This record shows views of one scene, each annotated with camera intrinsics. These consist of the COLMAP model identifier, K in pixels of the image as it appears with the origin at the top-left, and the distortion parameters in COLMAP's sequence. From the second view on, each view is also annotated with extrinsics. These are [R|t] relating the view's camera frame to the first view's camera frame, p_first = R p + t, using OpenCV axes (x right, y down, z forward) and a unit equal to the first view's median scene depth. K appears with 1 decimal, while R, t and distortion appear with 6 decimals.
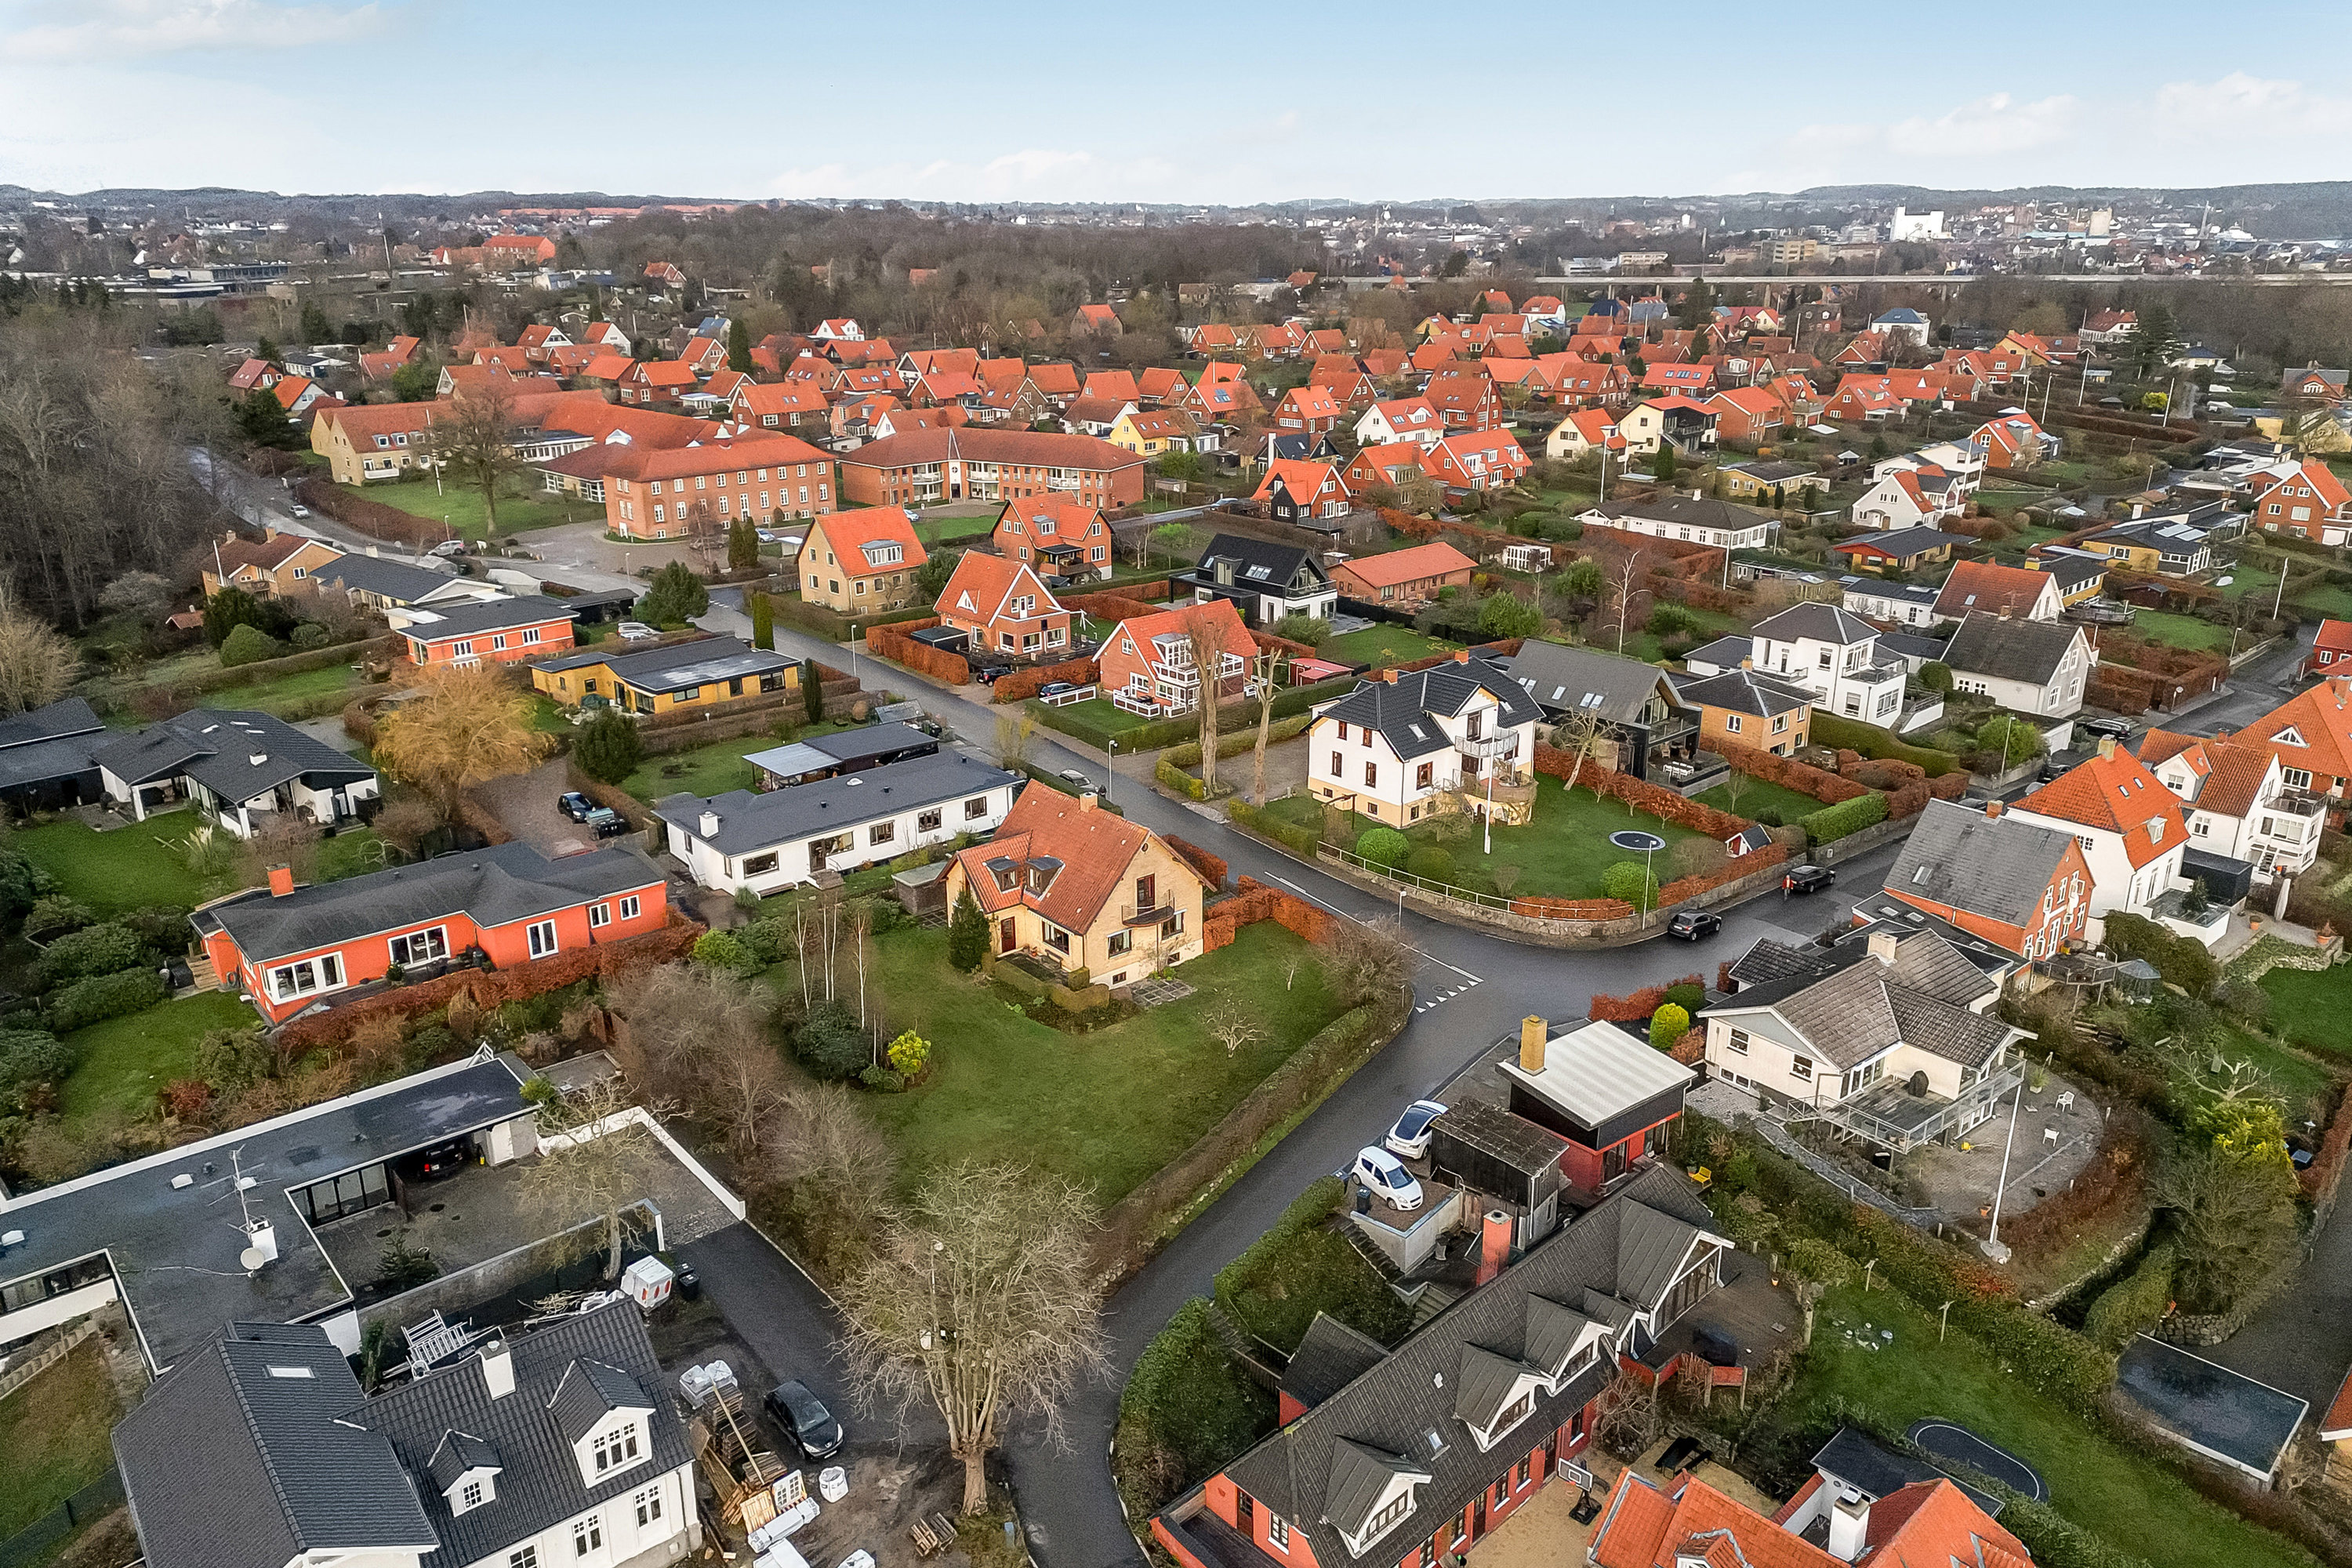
lens RADIAL K [[1641.2, 0, 1163.4], [0, 1641.2, 792.0], [0, 0, 1]] dist [0.079805, -0.065923]
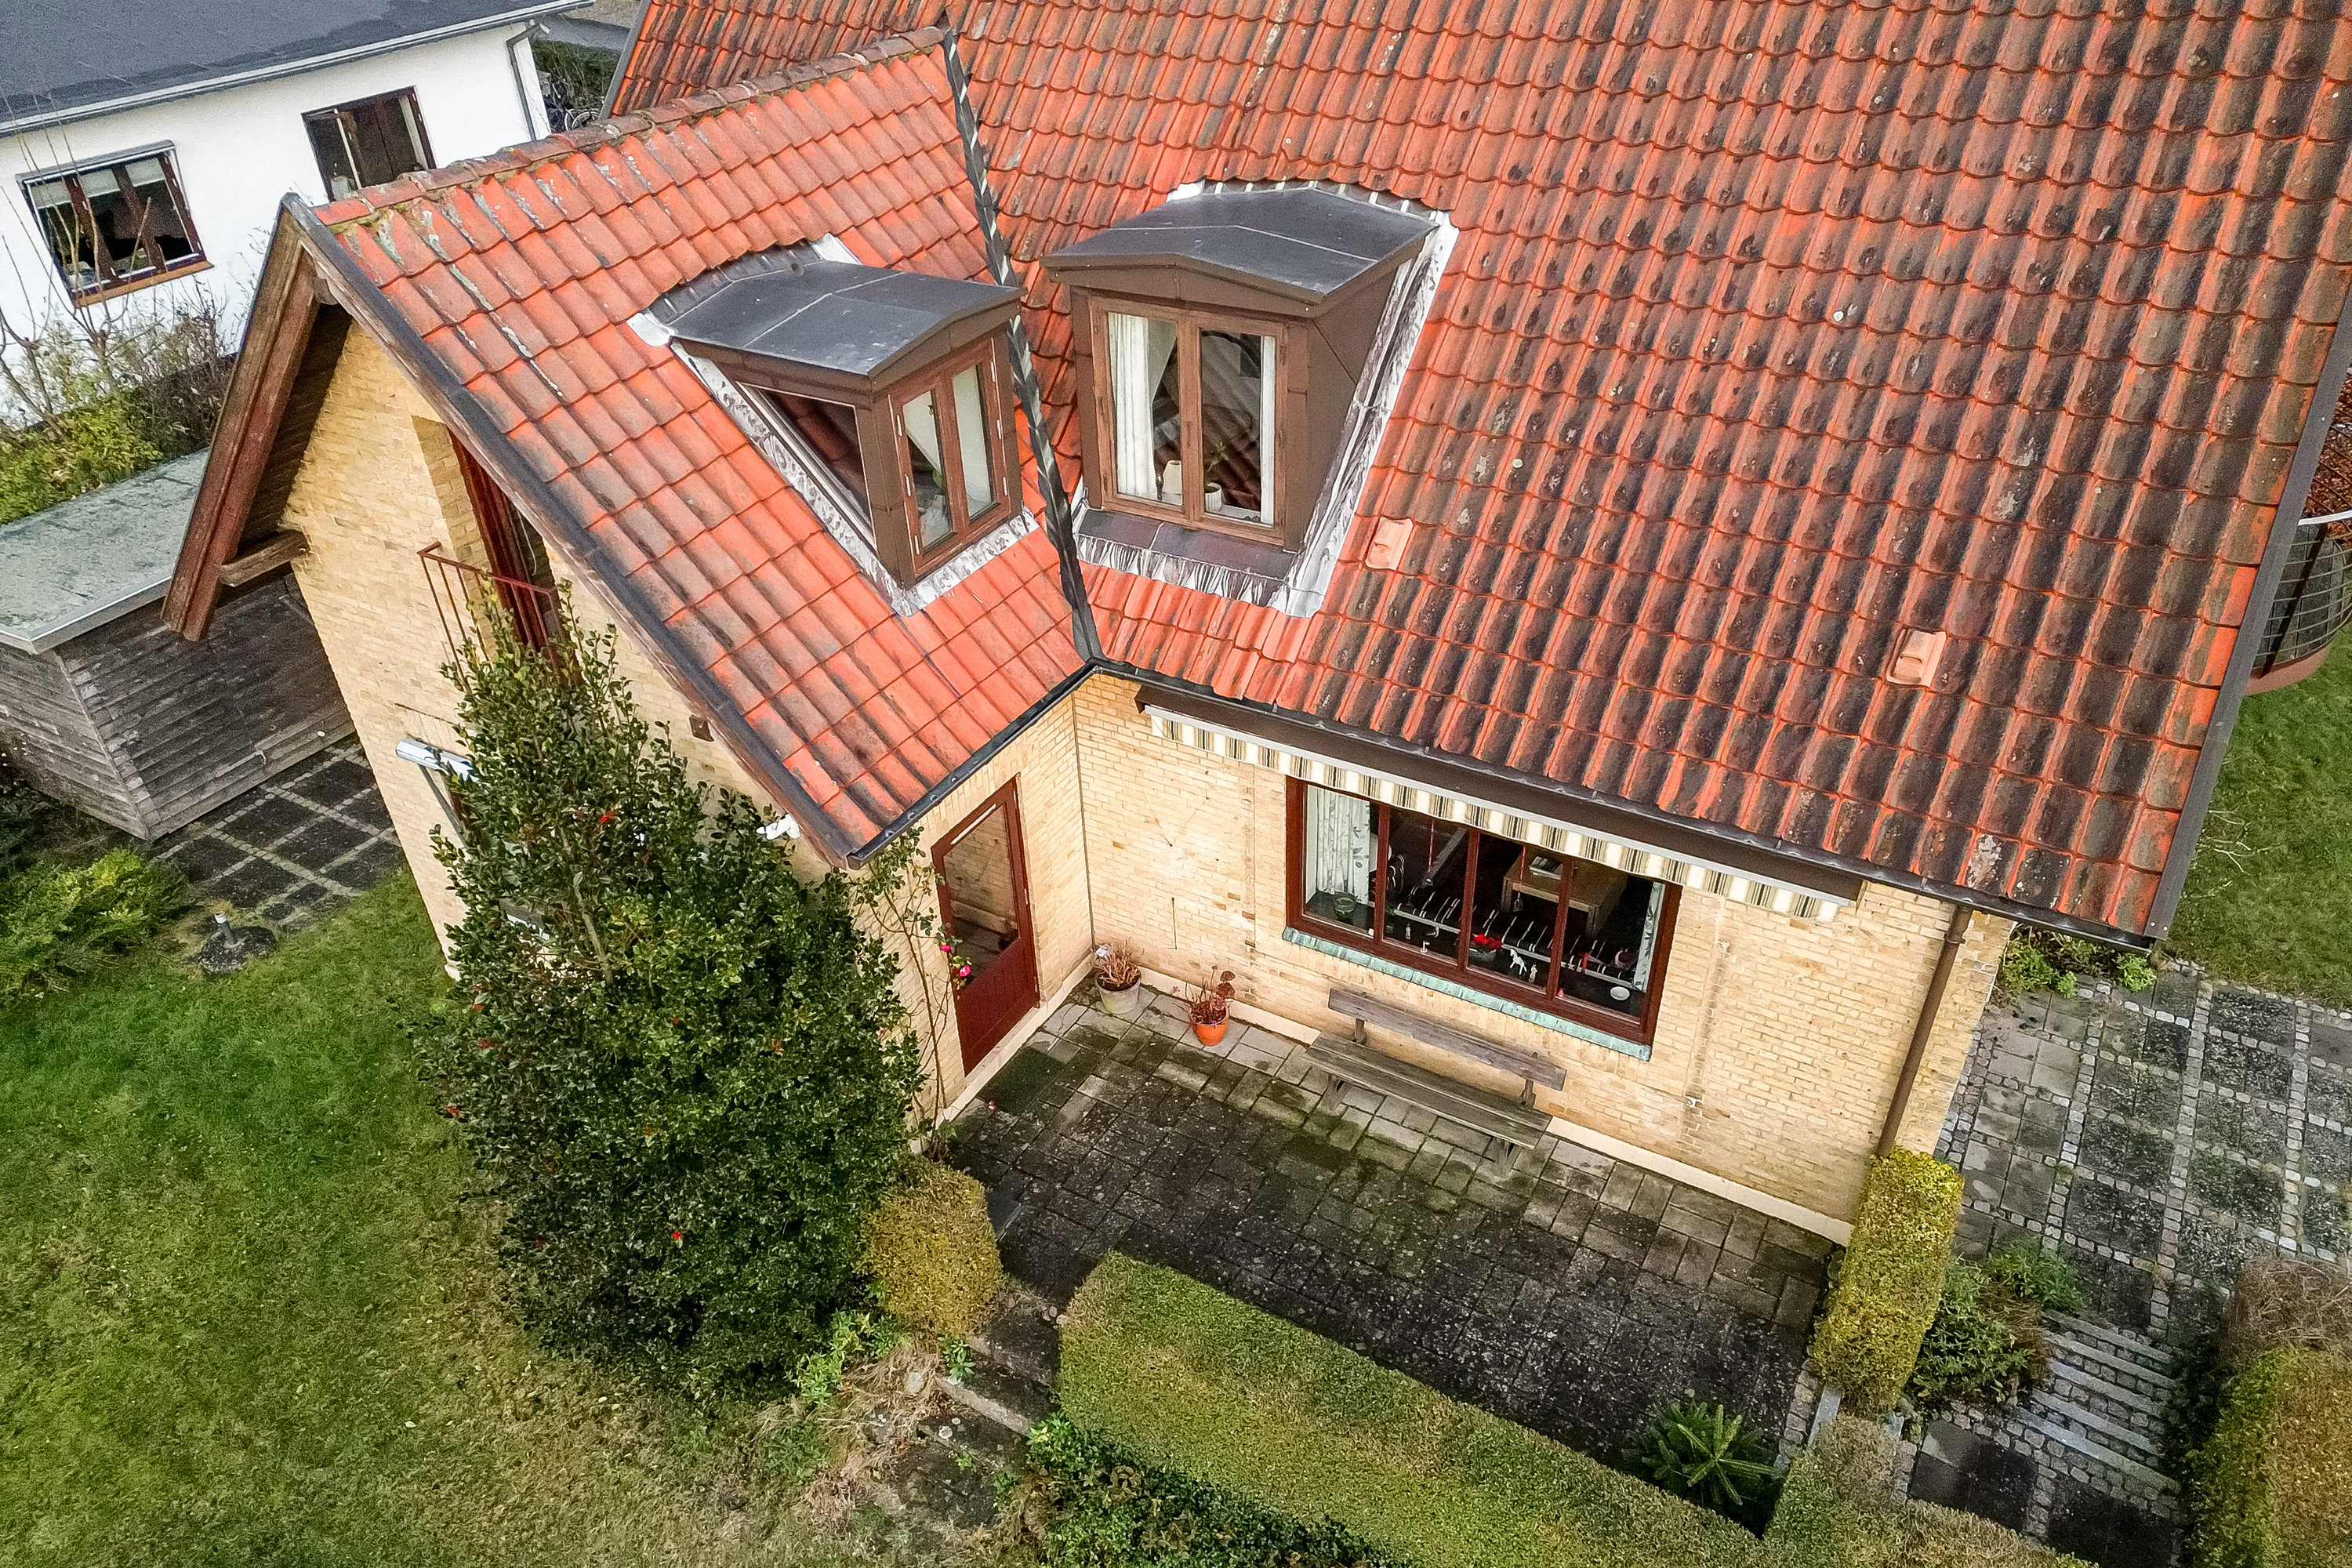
lens RADIAL K [[1641.2, 0, 1168.8], [0, 1641.2, 793.0], [0, 0, 1]] dist [0.079805, -0.065923]
pose [[0.939095, -0.218063, 0.265611, -0.061499], [0.143834, 0.951344, 0.272500, 0.025983], [-0.312110, -0.217700, 0.924767, 0.489667]]
